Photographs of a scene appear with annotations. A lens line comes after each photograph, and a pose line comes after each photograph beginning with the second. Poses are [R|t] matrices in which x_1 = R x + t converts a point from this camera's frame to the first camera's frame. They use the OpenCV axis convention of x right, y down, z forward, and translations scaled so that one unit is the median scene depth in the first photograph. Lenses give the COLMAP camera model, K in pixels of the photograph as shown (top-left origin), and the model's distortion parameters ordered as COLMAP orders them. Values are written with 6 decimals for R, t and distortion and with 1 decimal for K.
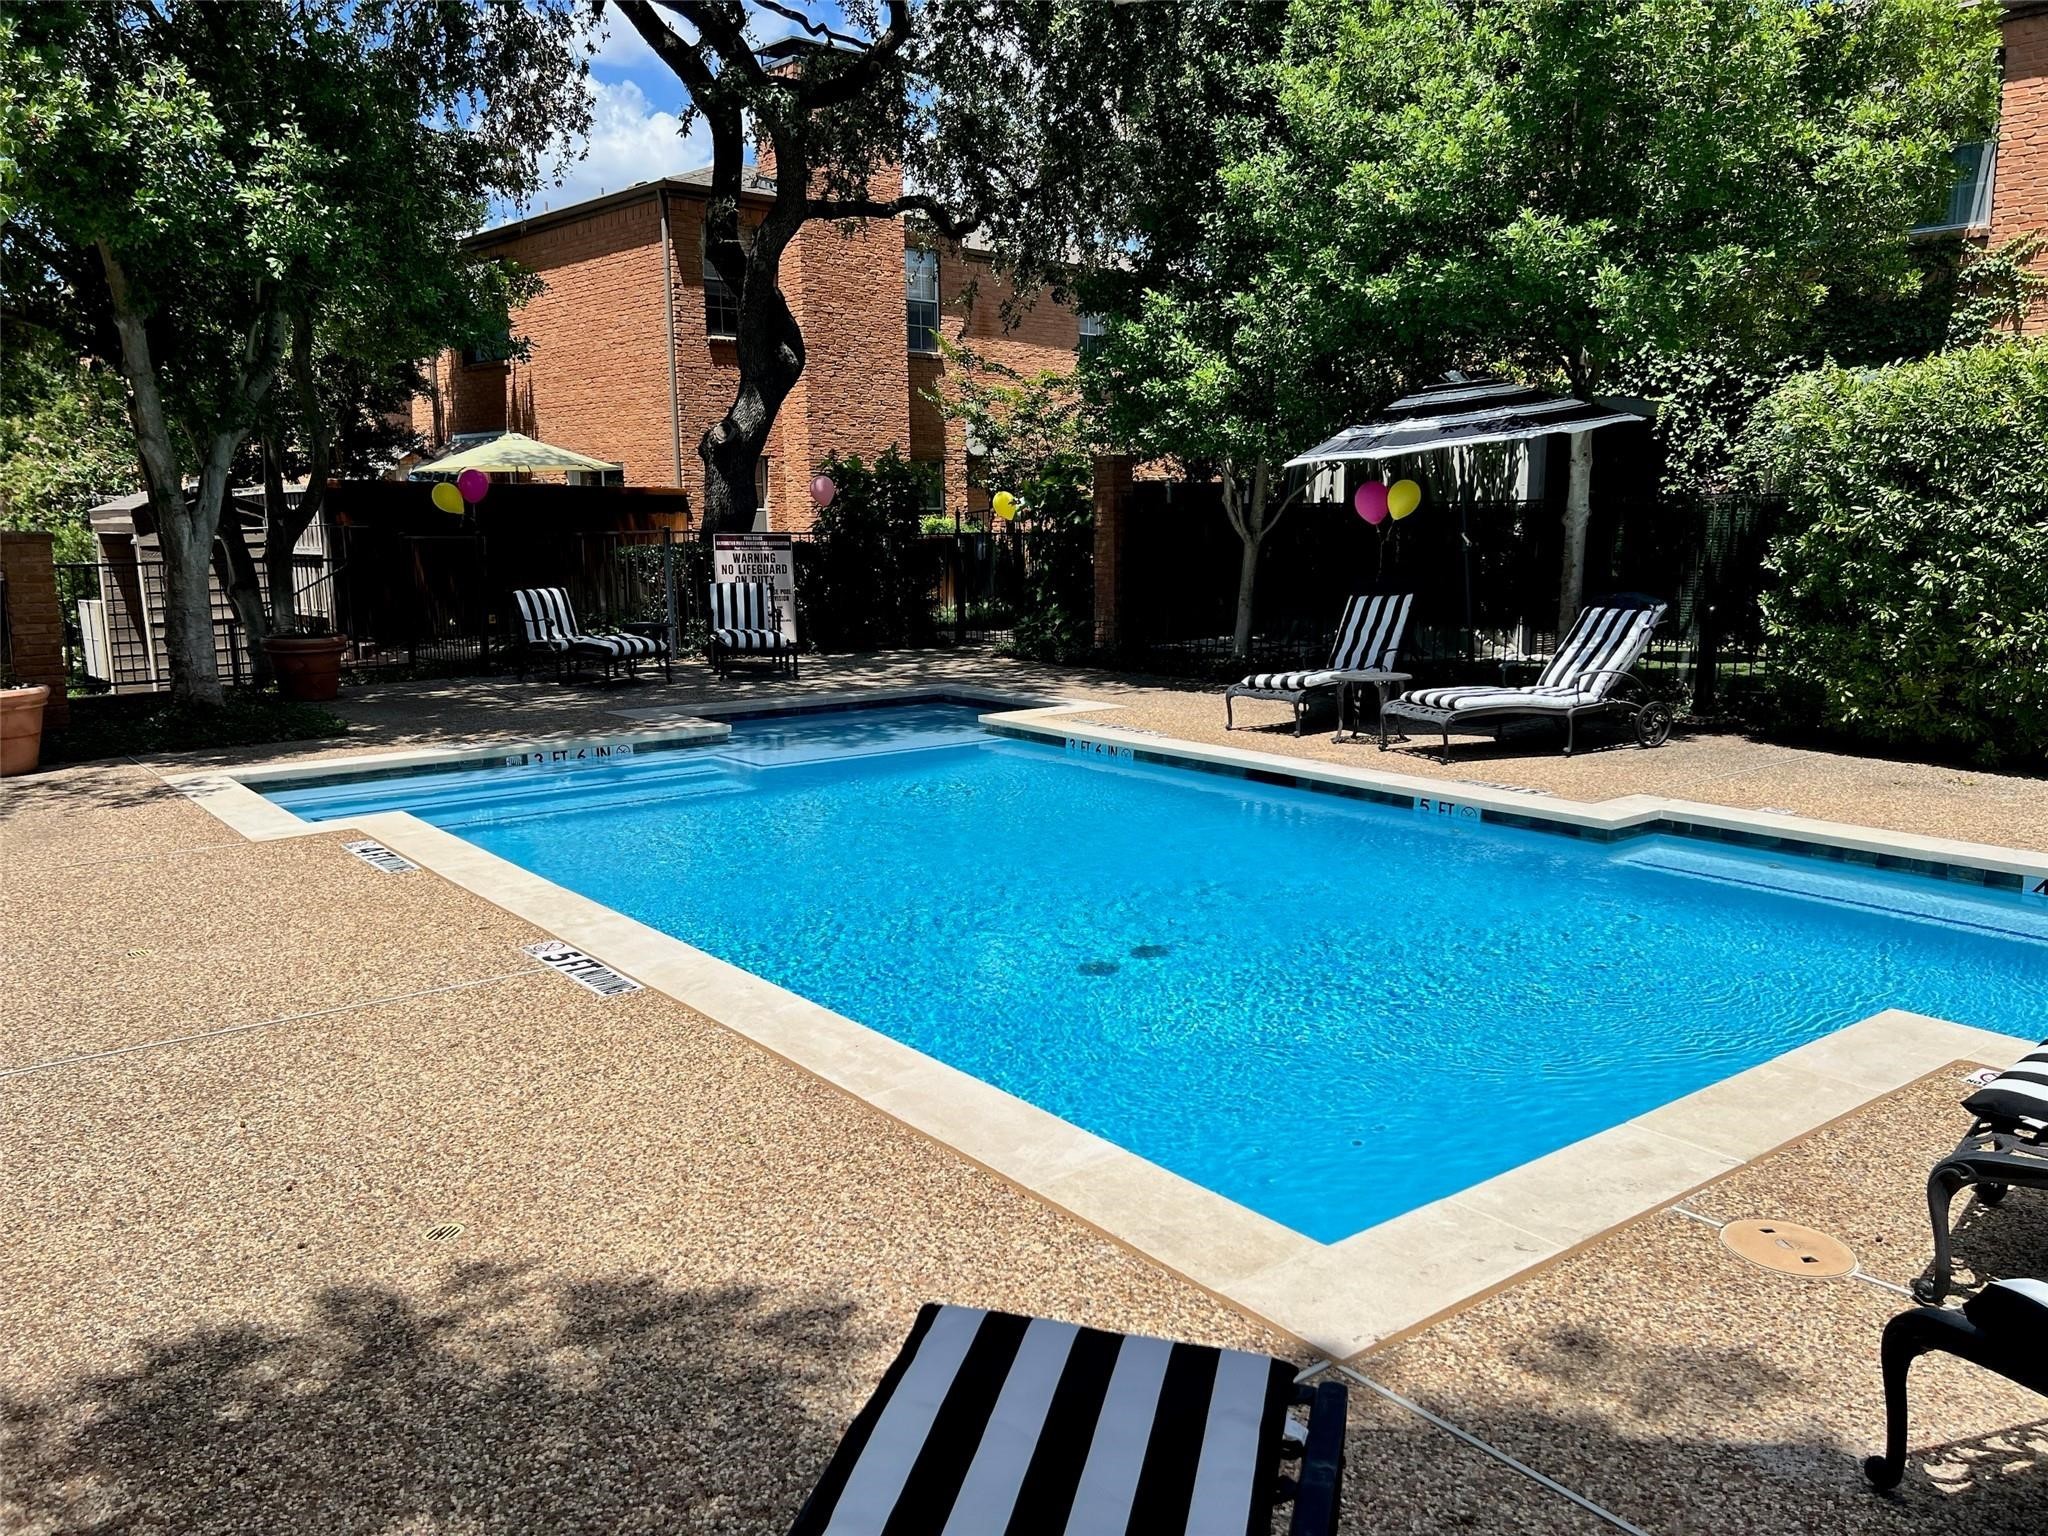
lens RADIAL K [[1548.5, 0, 1024.0], [0, 1548.5, 768.0], [0, 0, 1]] dist [0.058617, -0.073053]
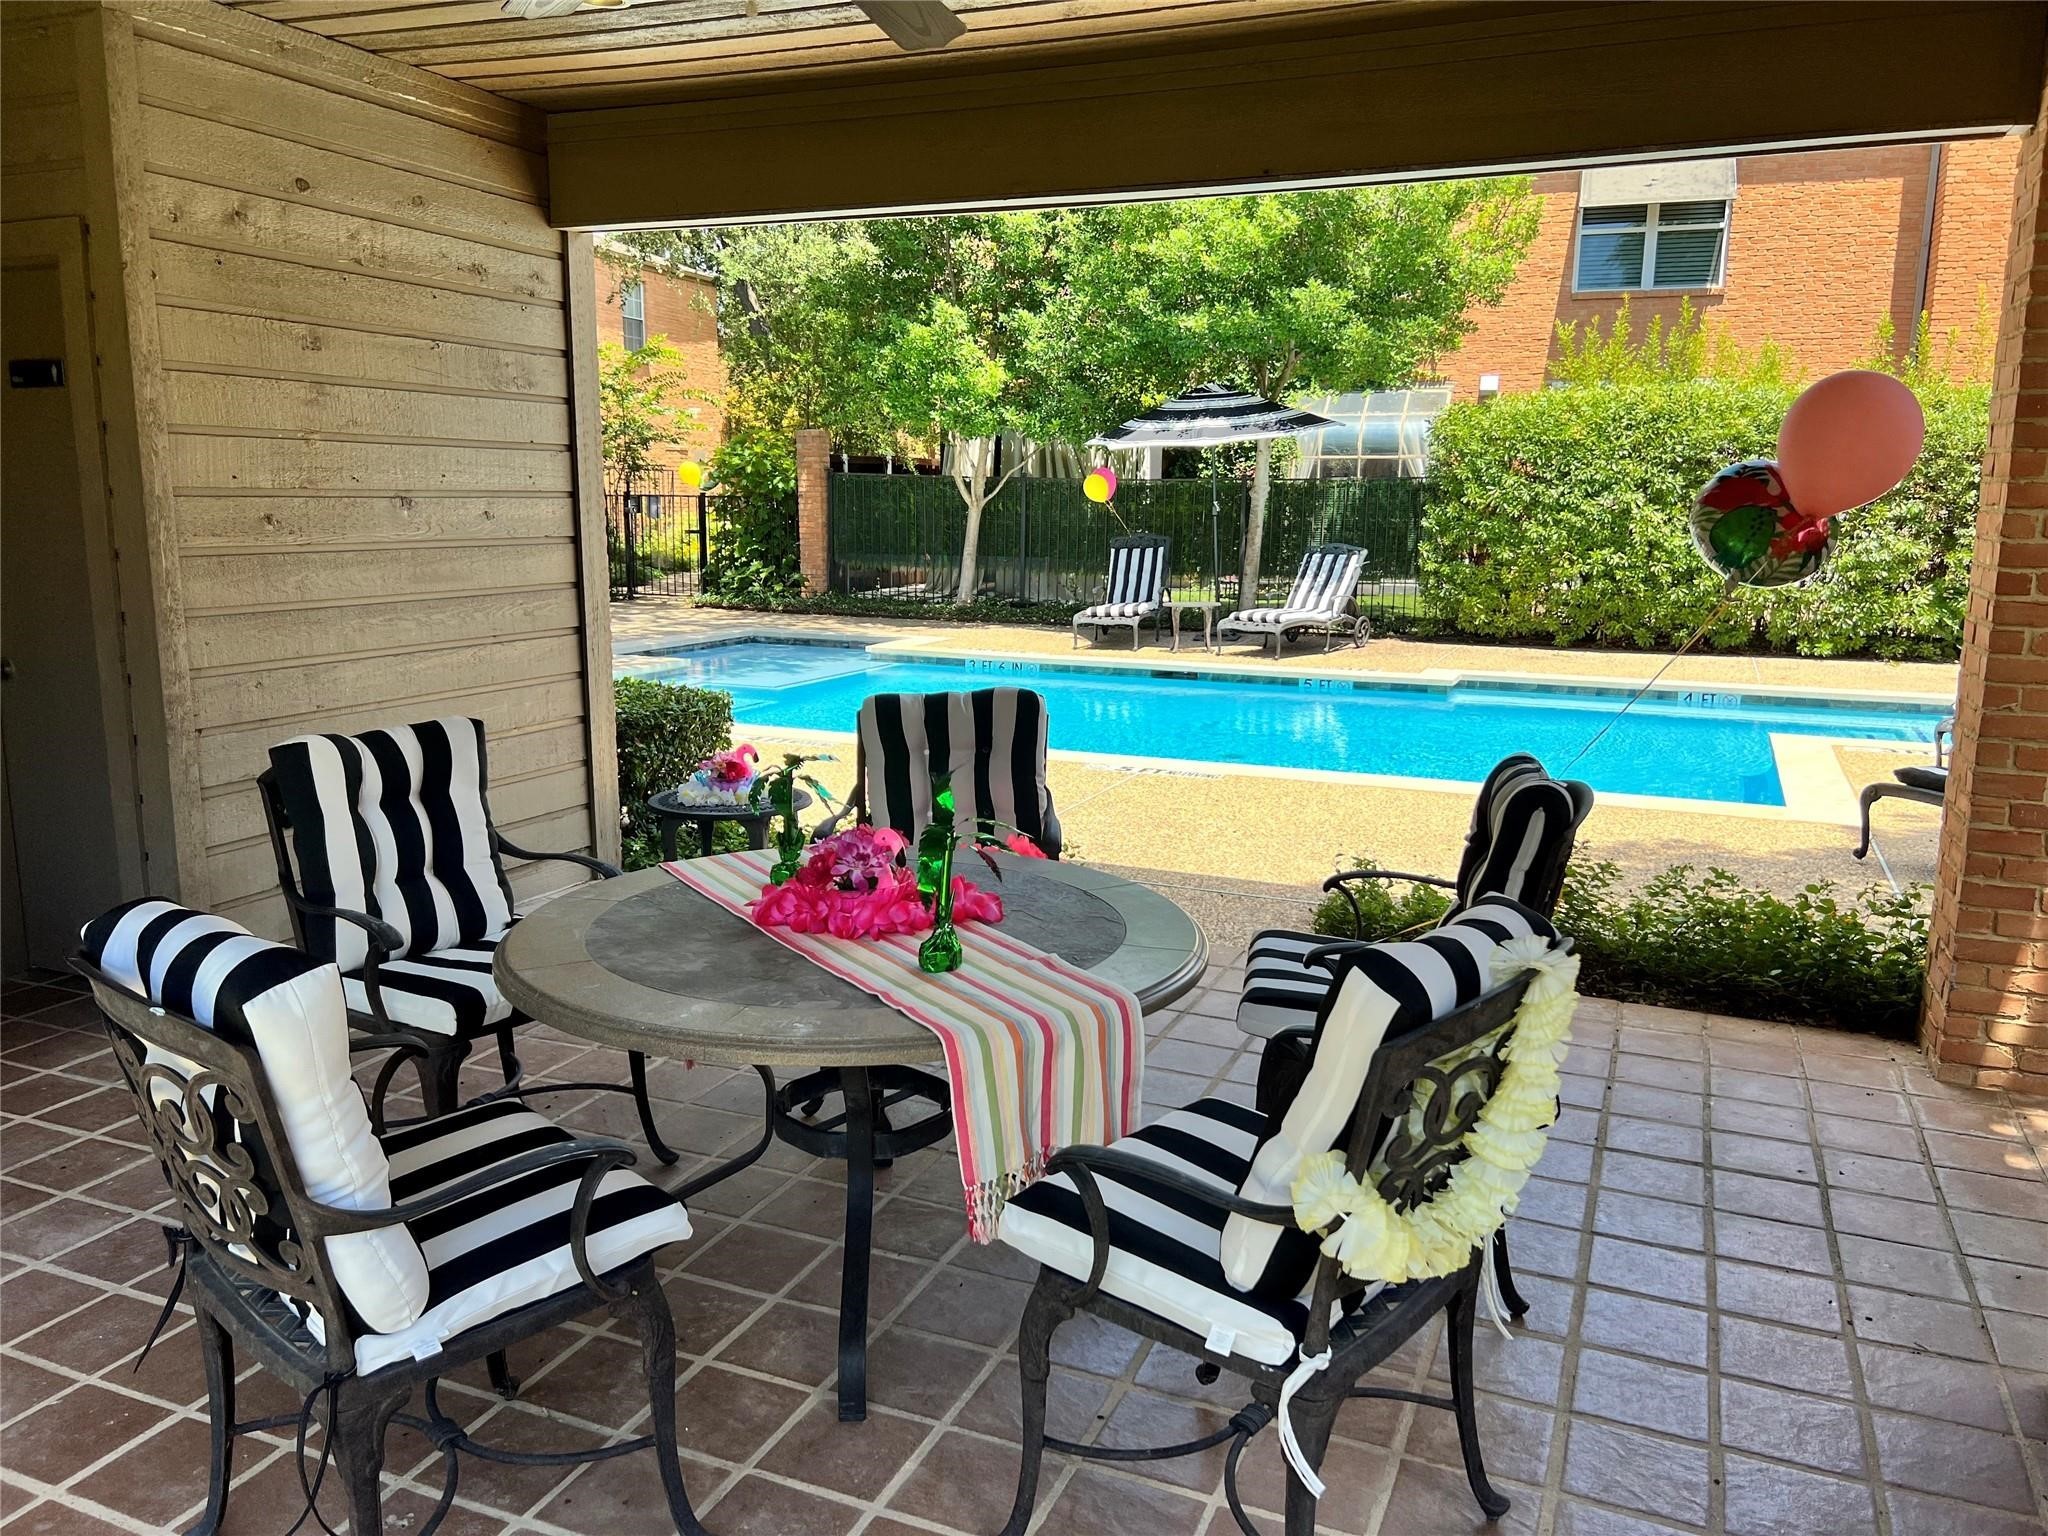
lens RADIAL K [[1548.5, 0, 1024.0], [0, 1548.5, 768.0], [0, 0, 1]] dist [0.058617, -0.073053]
pose [[0.871117, -0.070998, 0.485915, -0.623279], [0.063144, 0.997474, 0.032544, 0.034293], [-0.486998, 0.002333, 0.873400, -0.141485]]
